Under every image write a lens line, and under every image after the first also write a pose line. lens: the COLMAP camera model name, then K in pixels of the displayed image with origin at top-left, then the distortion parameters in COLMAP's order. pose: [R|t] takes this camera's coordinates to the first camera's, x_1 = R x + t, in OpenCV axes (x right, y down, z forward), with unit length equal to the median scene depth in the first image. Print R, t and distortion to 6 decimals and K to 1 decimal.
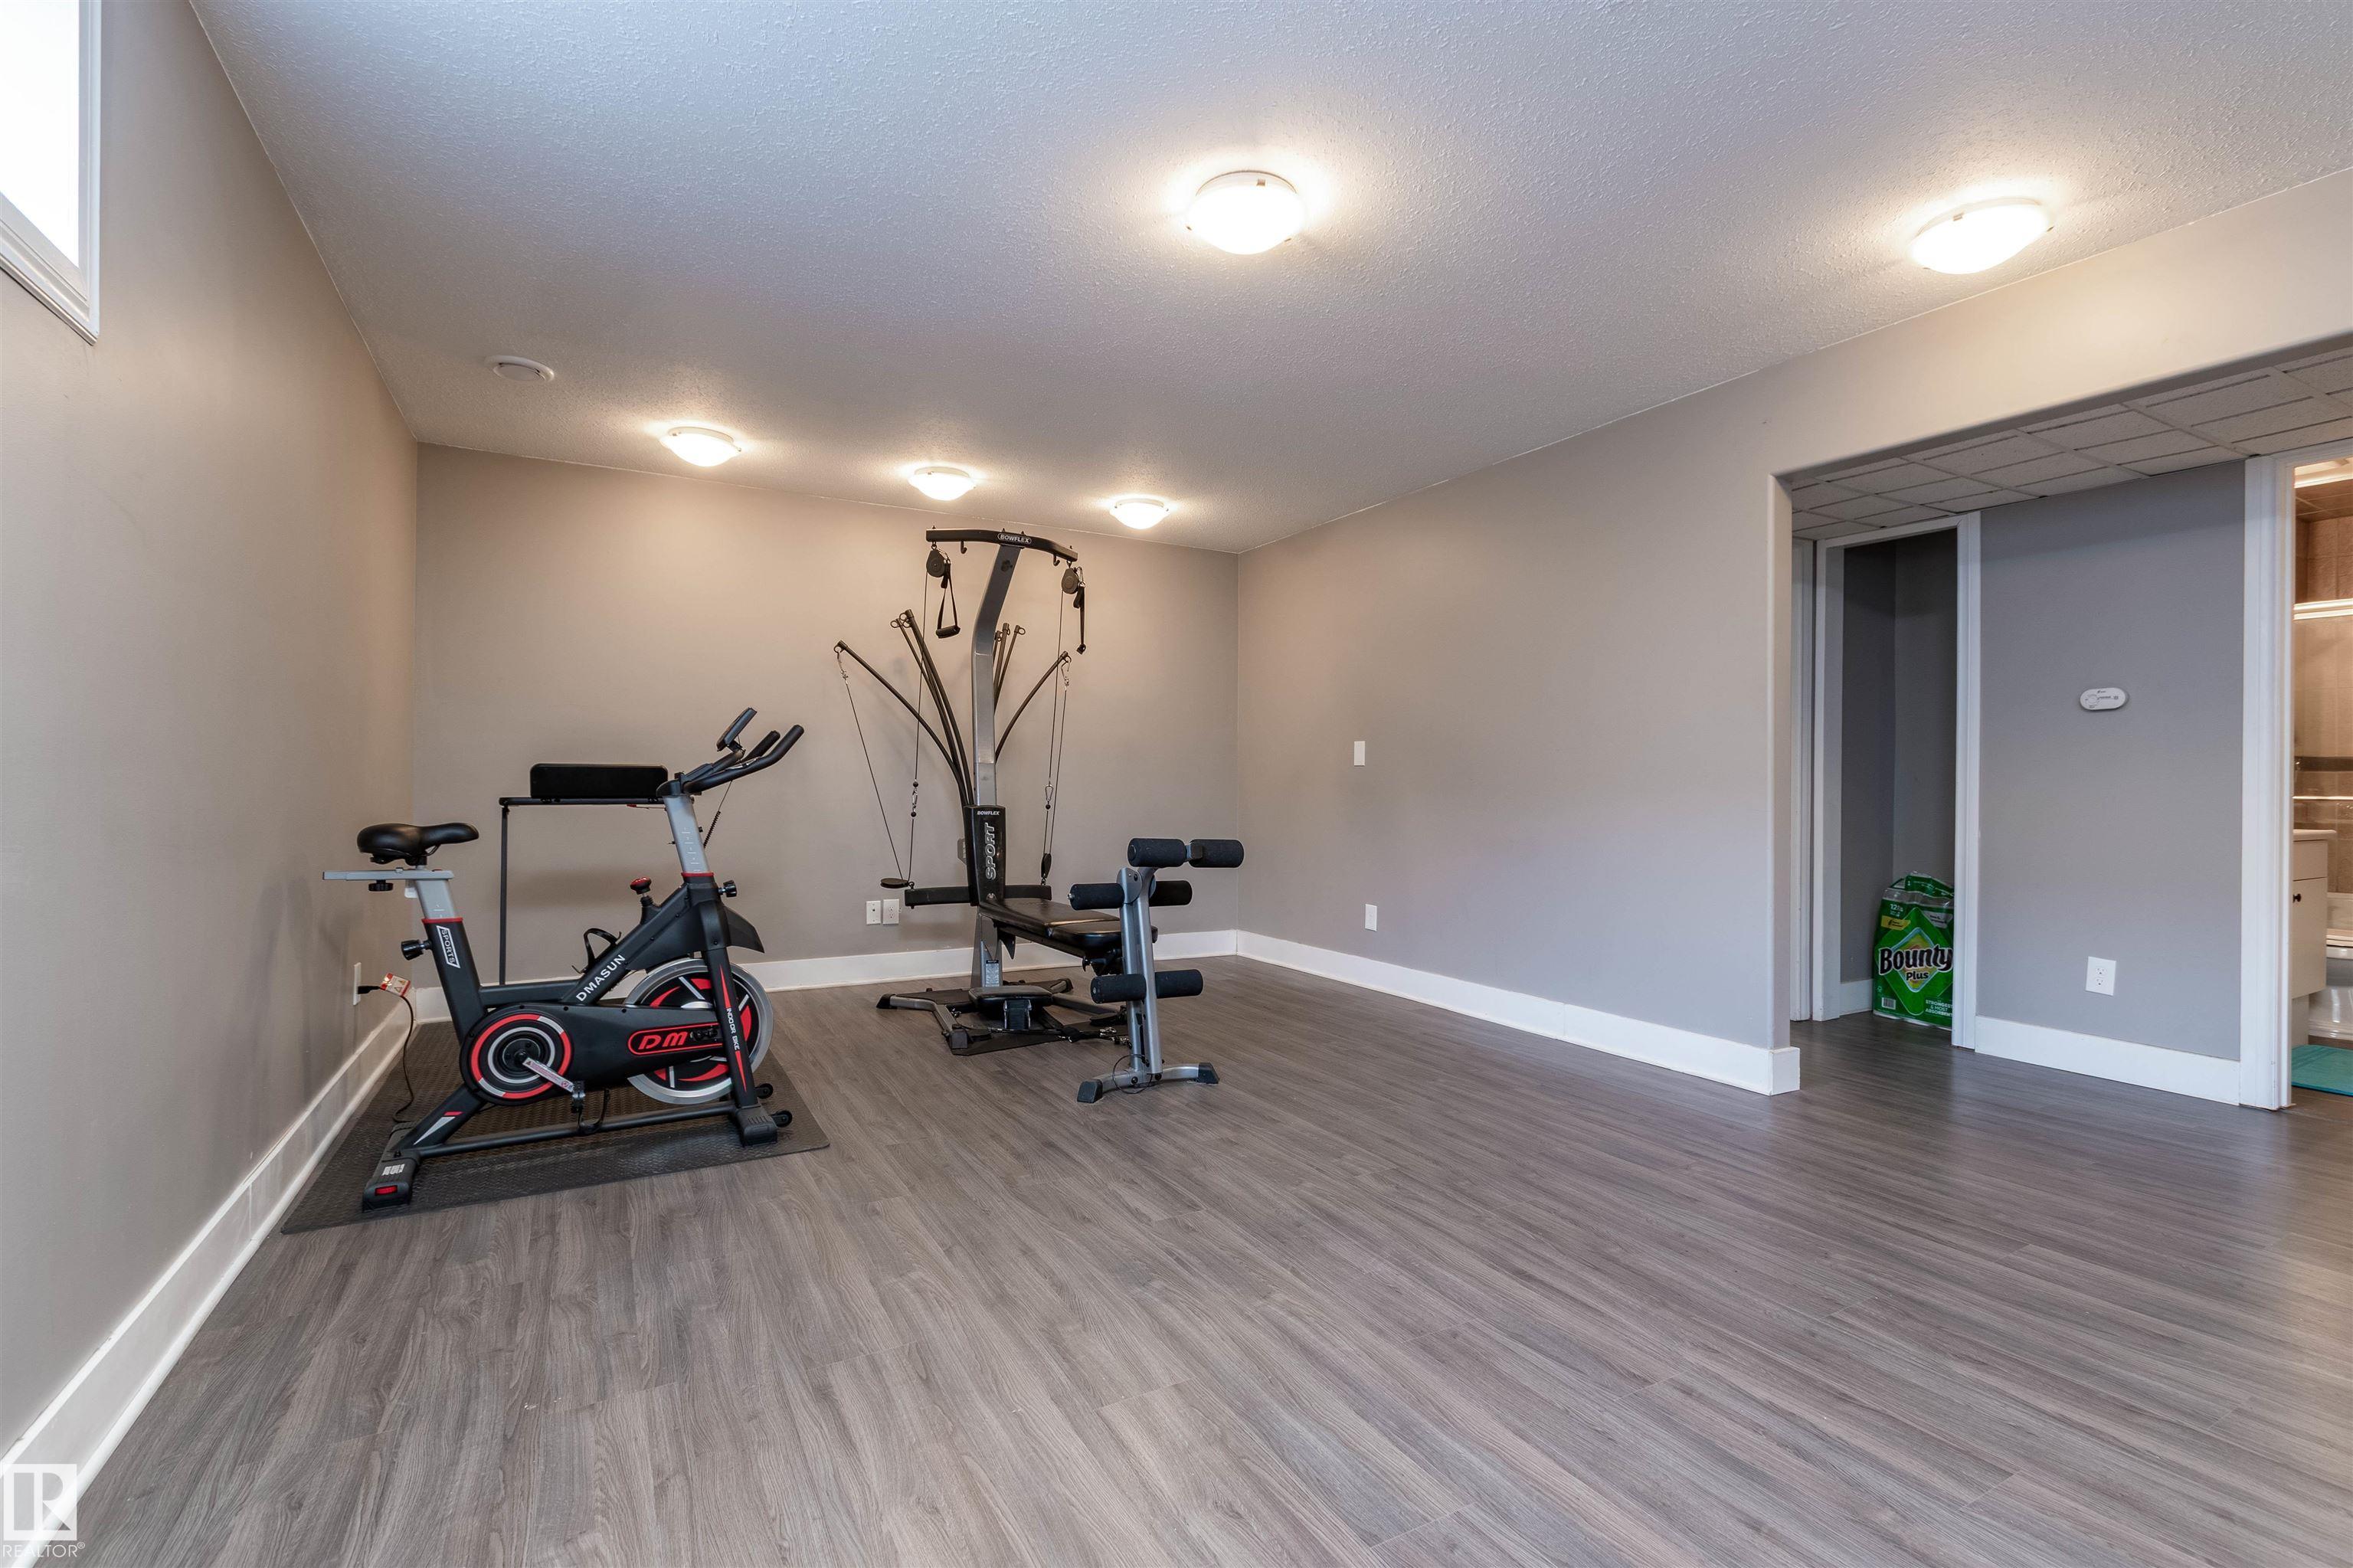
lens RADIAL K [[1039.2, 0, 1173.6], [0, 1039.2, 779.0], [0, 0, 1]] dist [0.003964, 0.000351]
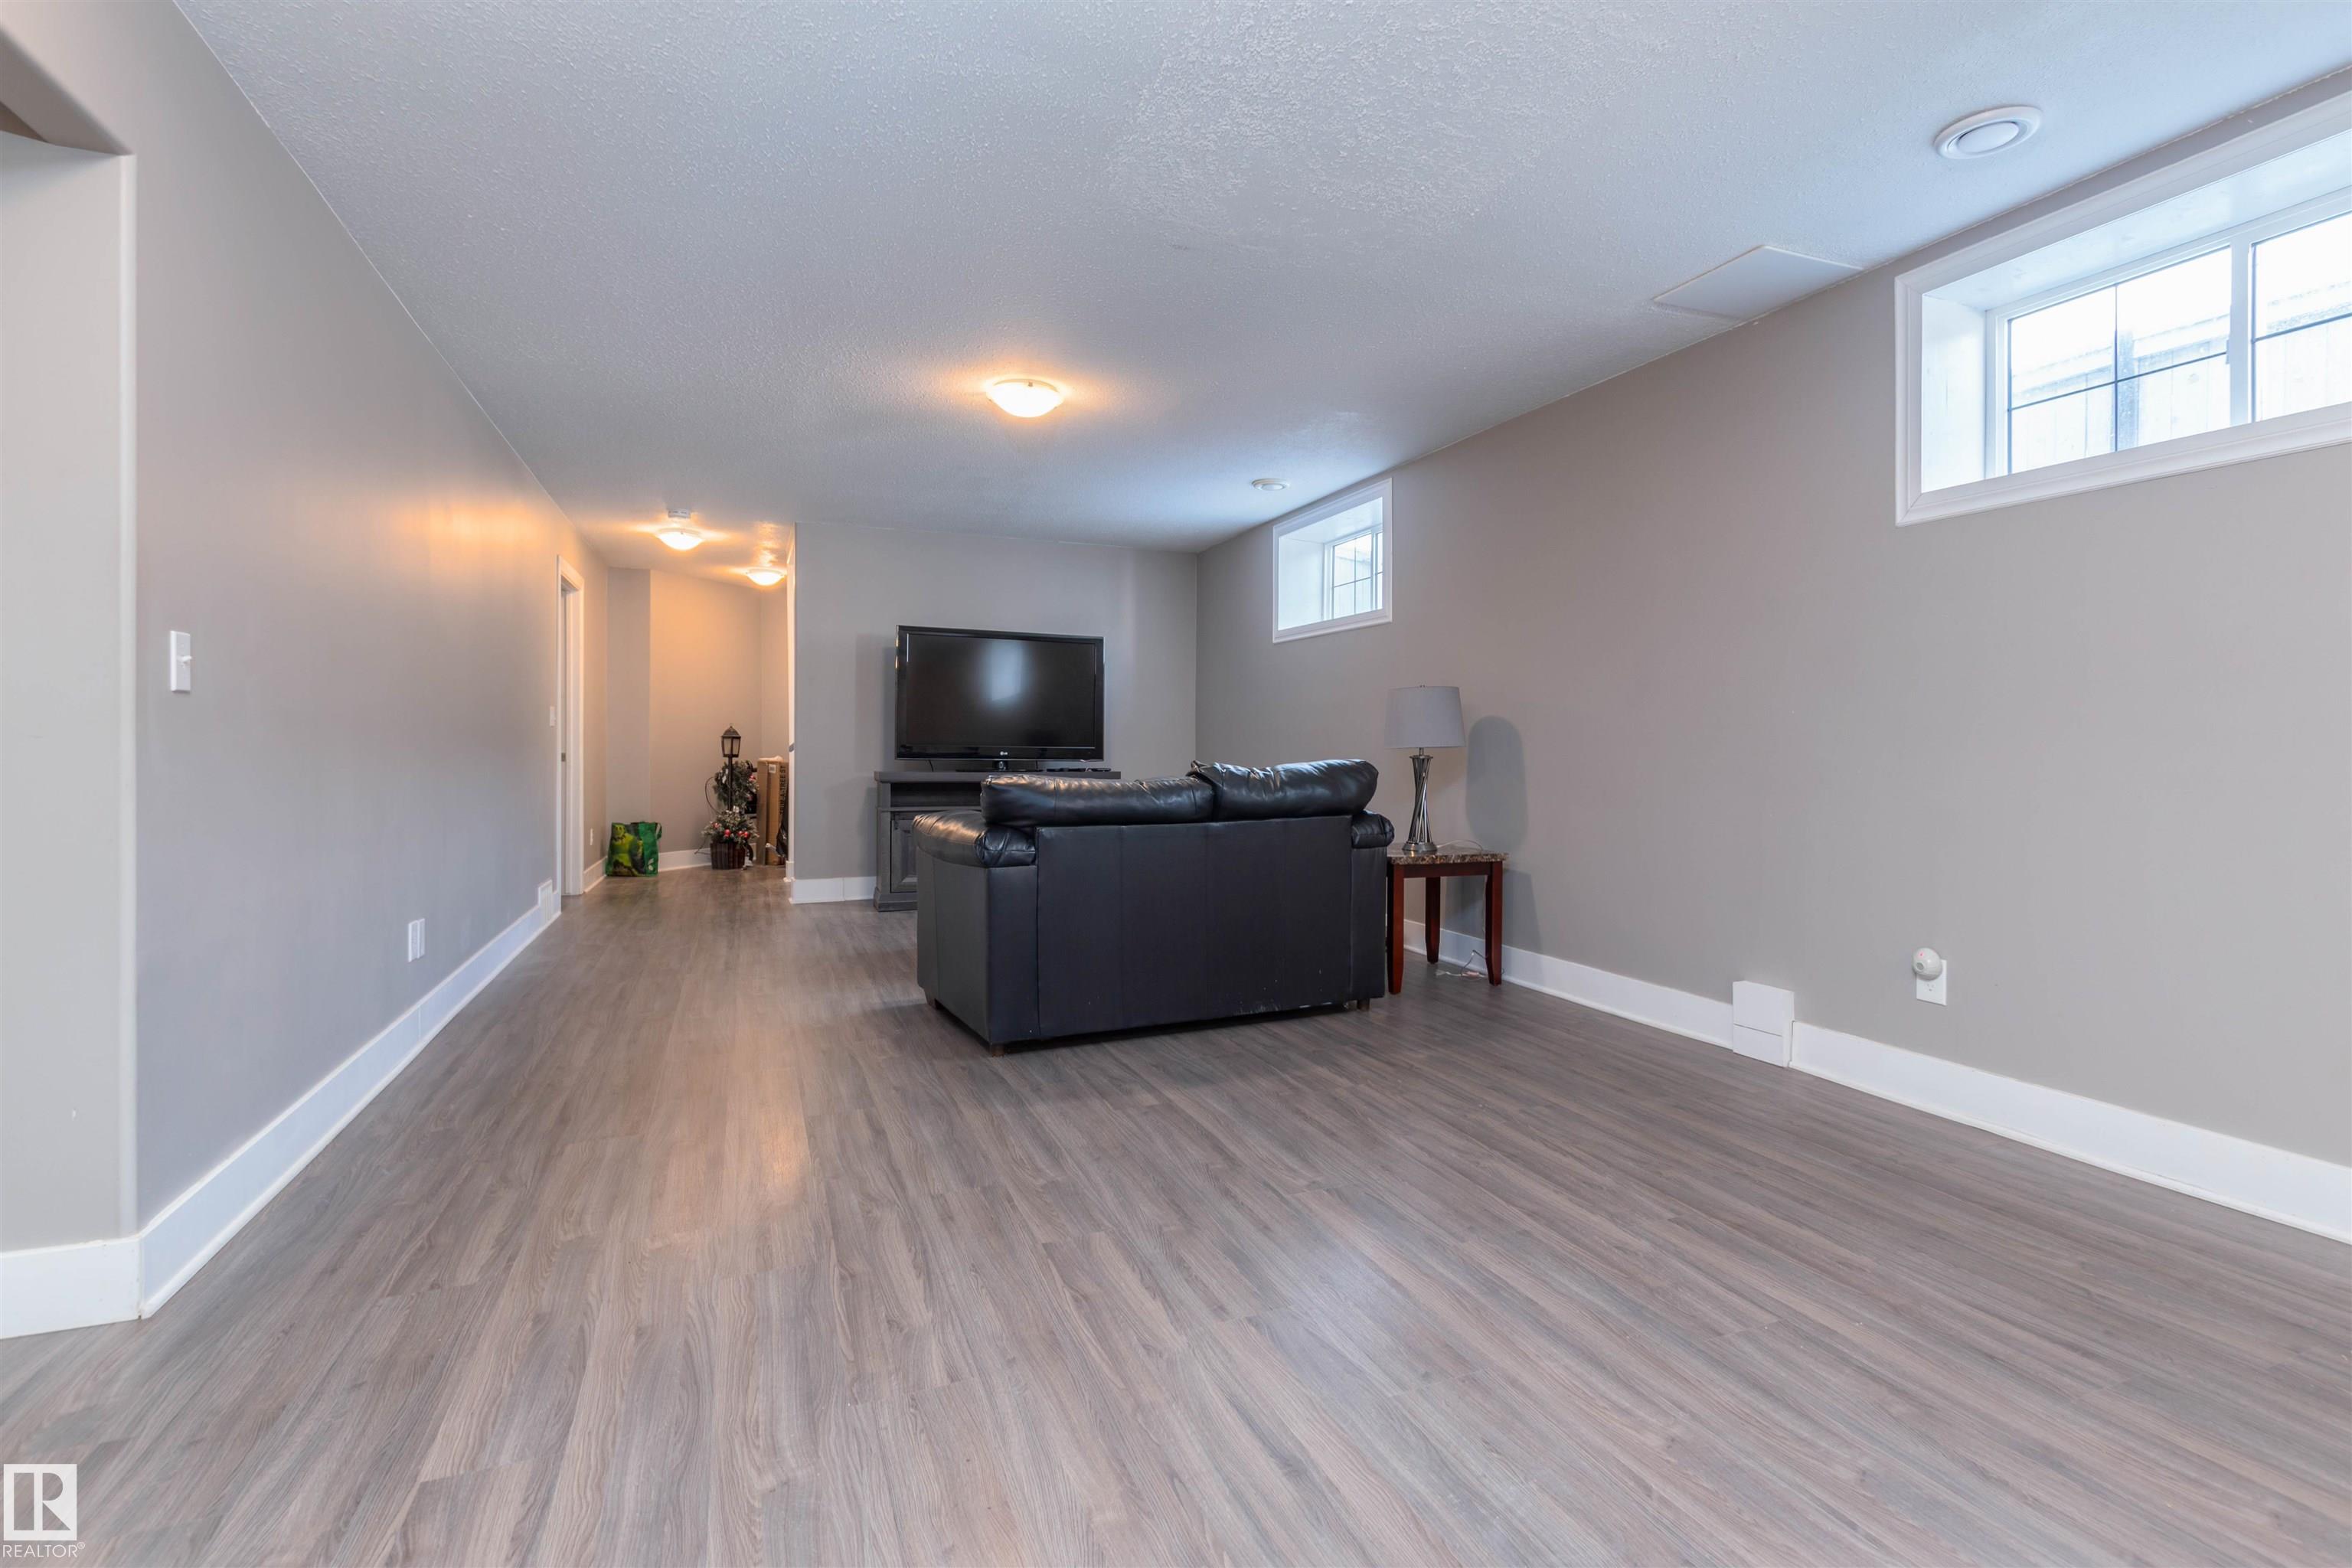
lens RADIAL K [[1066.6, 0, 1182.1], [0, 1066.6, 751.0], [0, 0, 1]] dist [-0.001543, -0.000560]
pose [[-0.992884, -0.011522, 0.118525, 0.258989], [-0.011177, 0.999931, 0.003579, 0.006879], [-0.118558, 0.002229, -0.992945, 1.326197]]
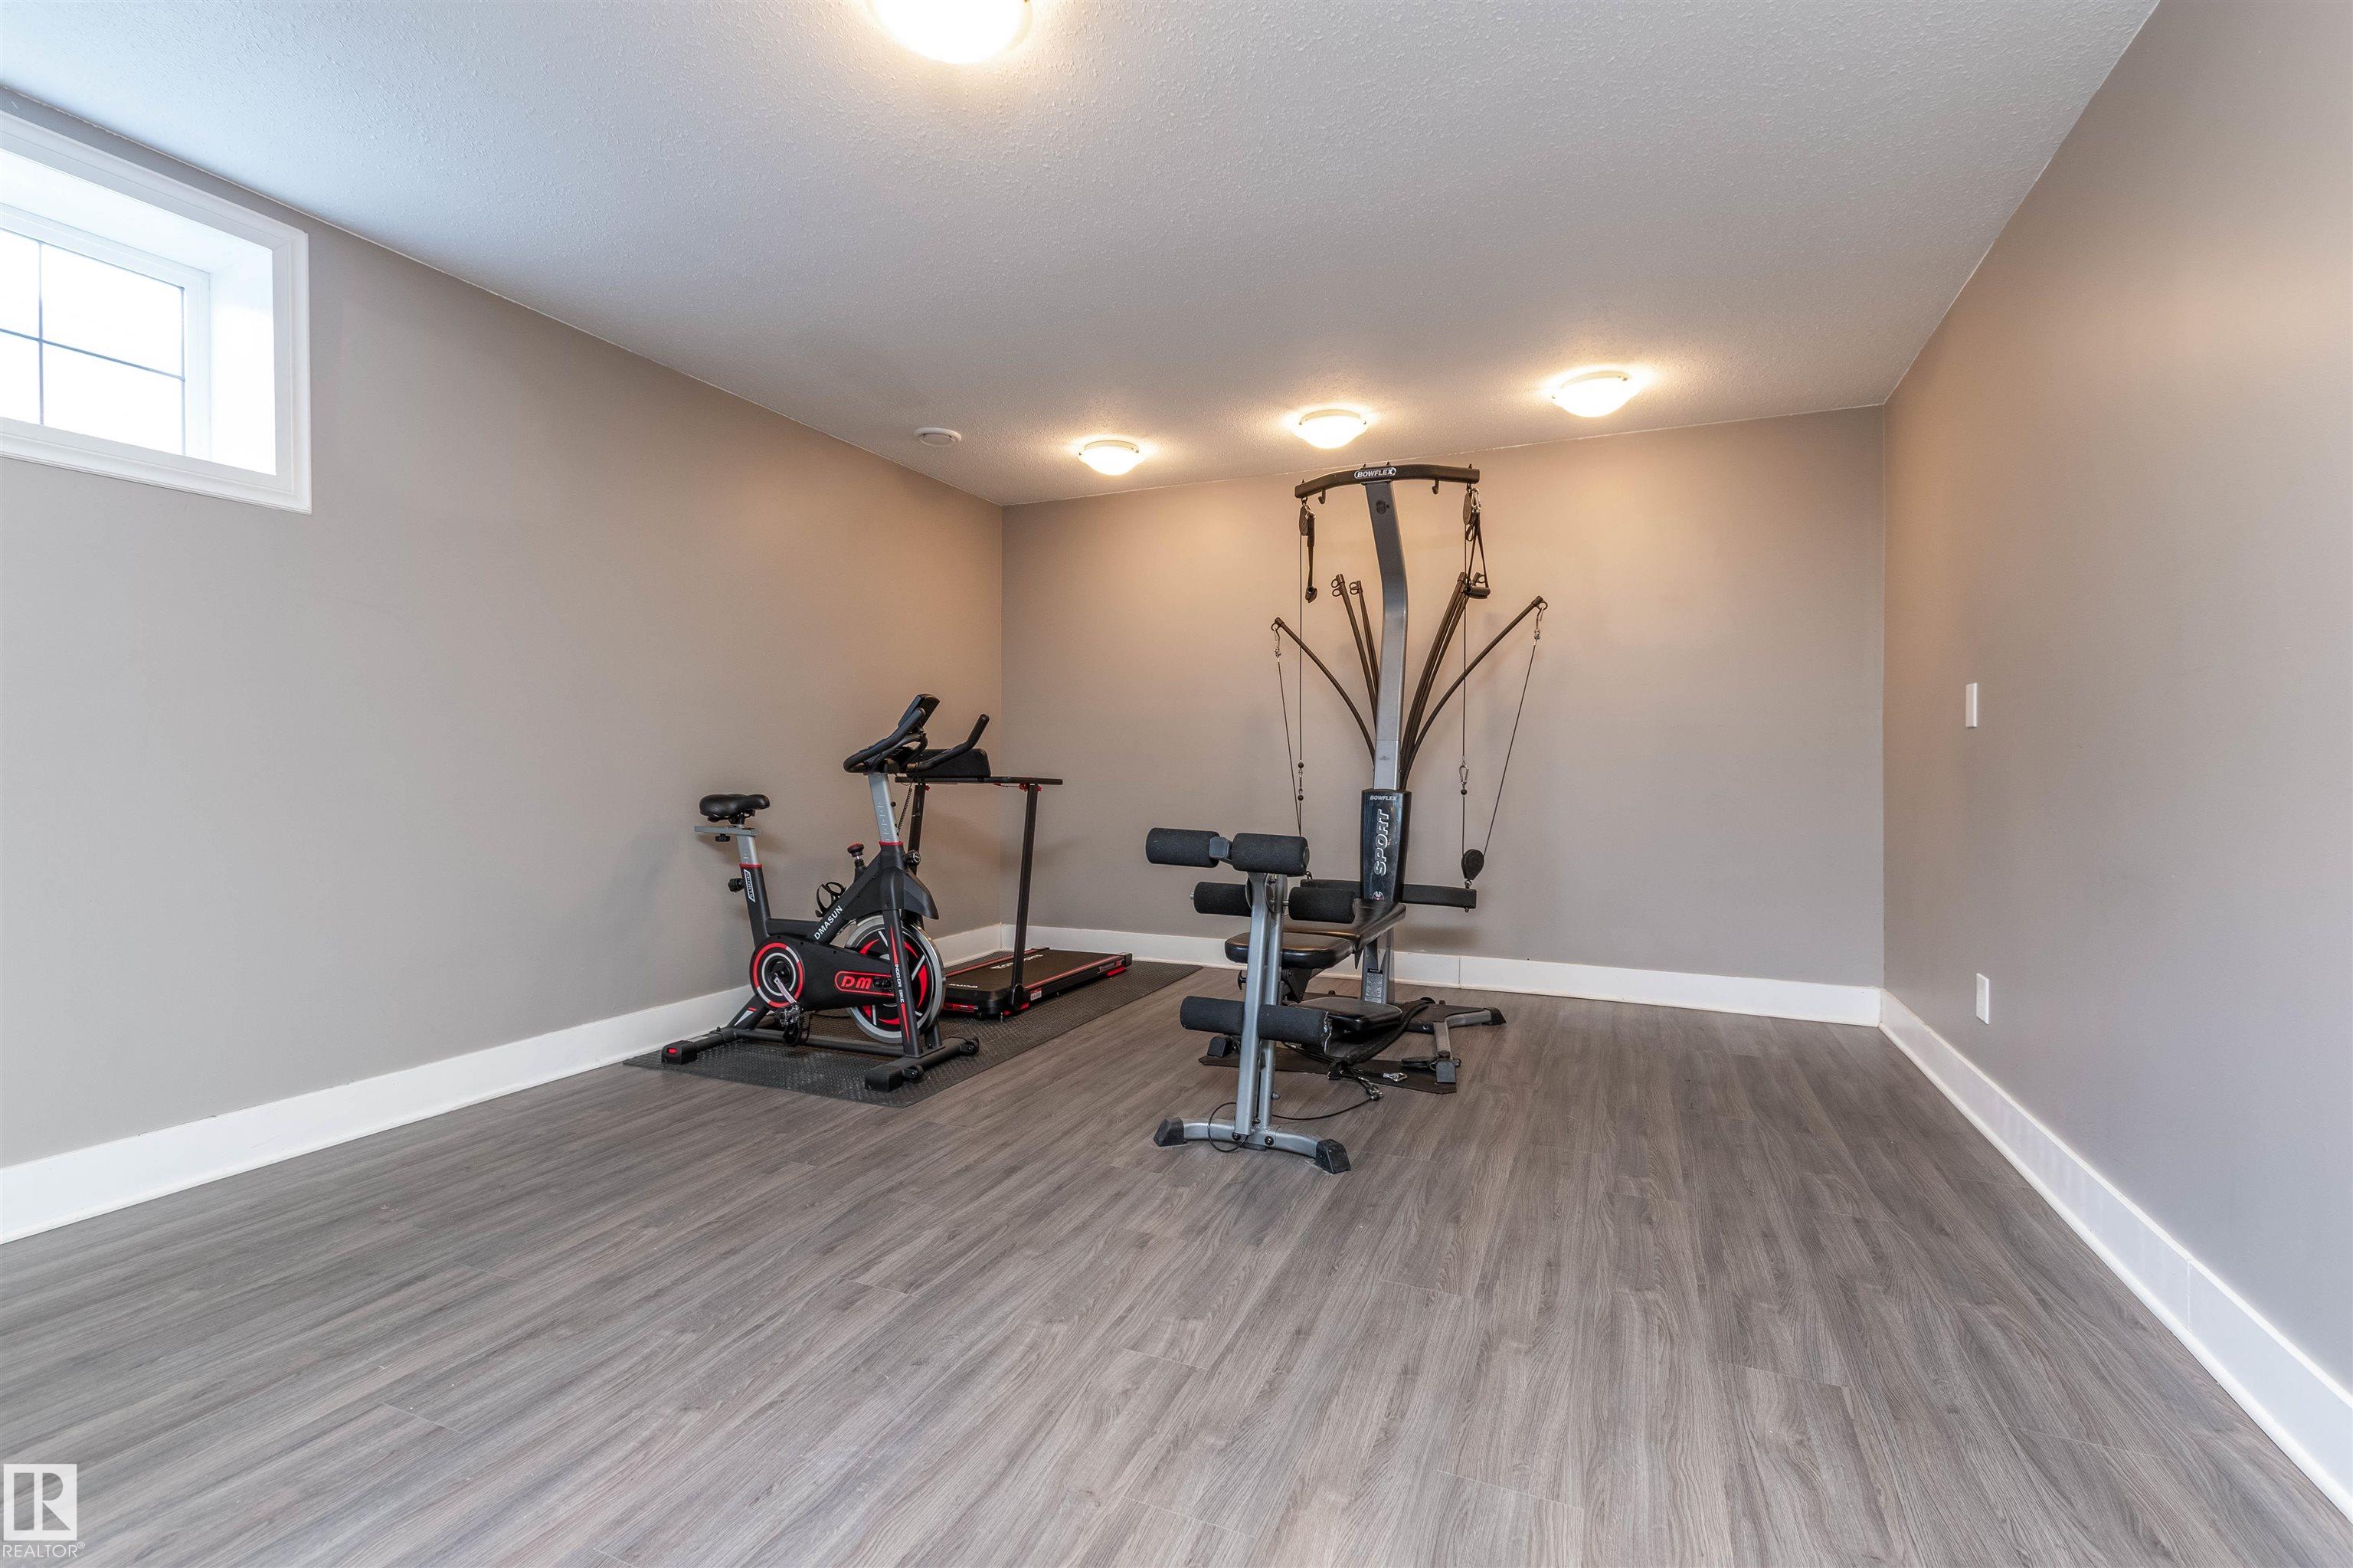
lens RADIAL K [[1030.0, 0, 1192.1], [0, 1030.0, 769.8], [0, 0, 1]] dist [0.002708, 0.000075]
pose [[0.610279, -0.006488, -0.792160, 0.692658], [0.008322, 0.999964, -0.001779, 0.016743], [0.792142, -0.005506, 0.610311, 0.614884]]
